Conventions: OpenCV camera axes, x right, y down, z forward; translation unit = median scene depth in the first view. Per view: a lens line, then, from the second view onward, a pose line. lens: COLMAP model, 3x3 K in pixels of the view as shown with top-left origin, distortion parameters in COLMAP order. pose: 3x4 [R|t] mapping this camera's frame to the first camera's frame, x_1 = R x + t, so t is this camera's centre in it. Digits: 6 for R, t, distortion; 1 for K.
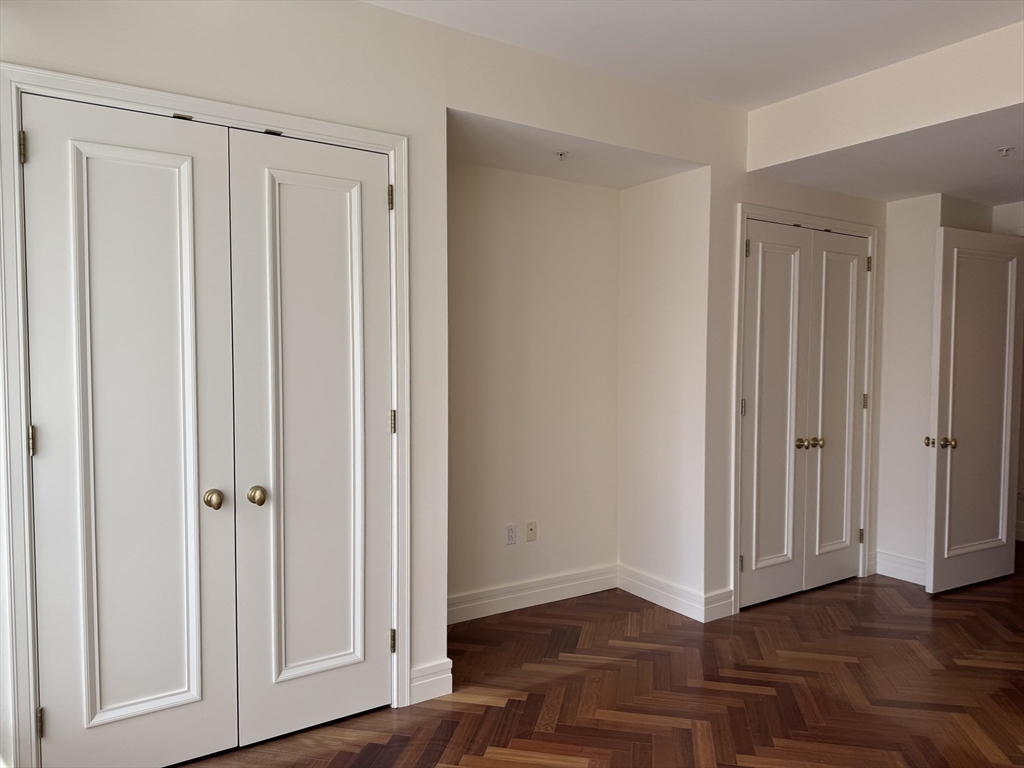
lens RADIAL K [[716.4, 0, 512.0], [0, 716.4, 384.0], [0, 0, 1]] dist [0.001907, 0.000777]
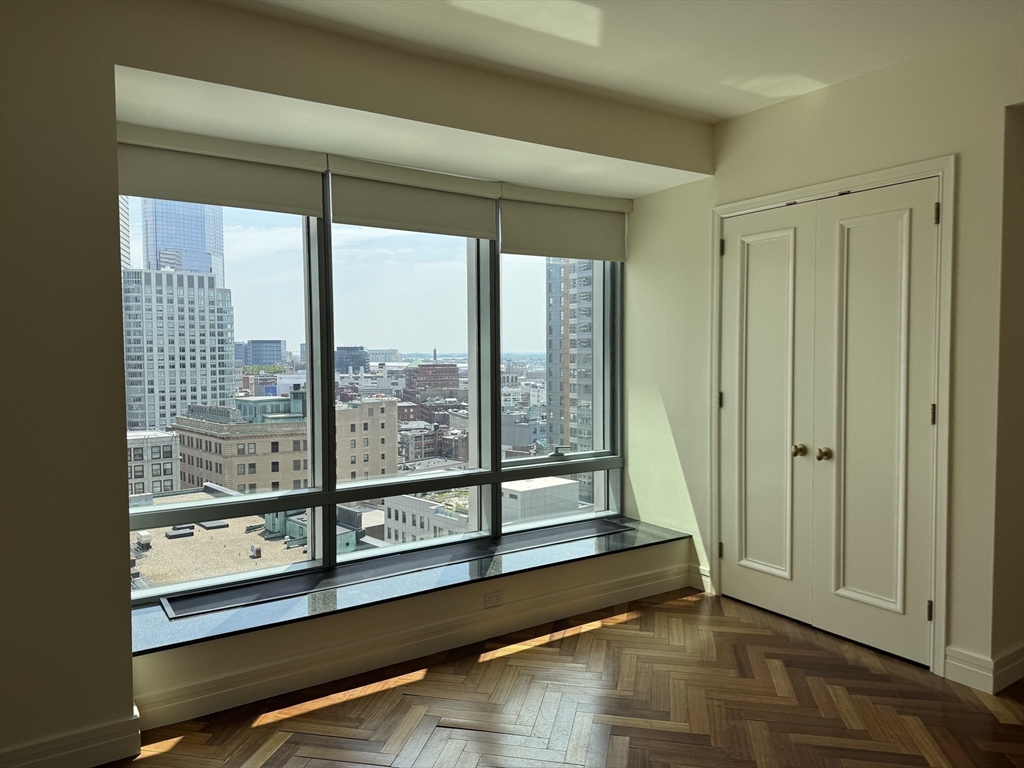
lens RADIAL K [[716.4, 0, 512.0], [0, 716.4, 384.0], [0, 0, 1]] dist [0.001907, 0.000777]
pose [[0.004195, 0.038683, -0.999243, 1.049051], [-0.041971, 0.998378, 0.038474, -0.011037], [0.999110, 0.041778, 0.005812, 0.367867]]
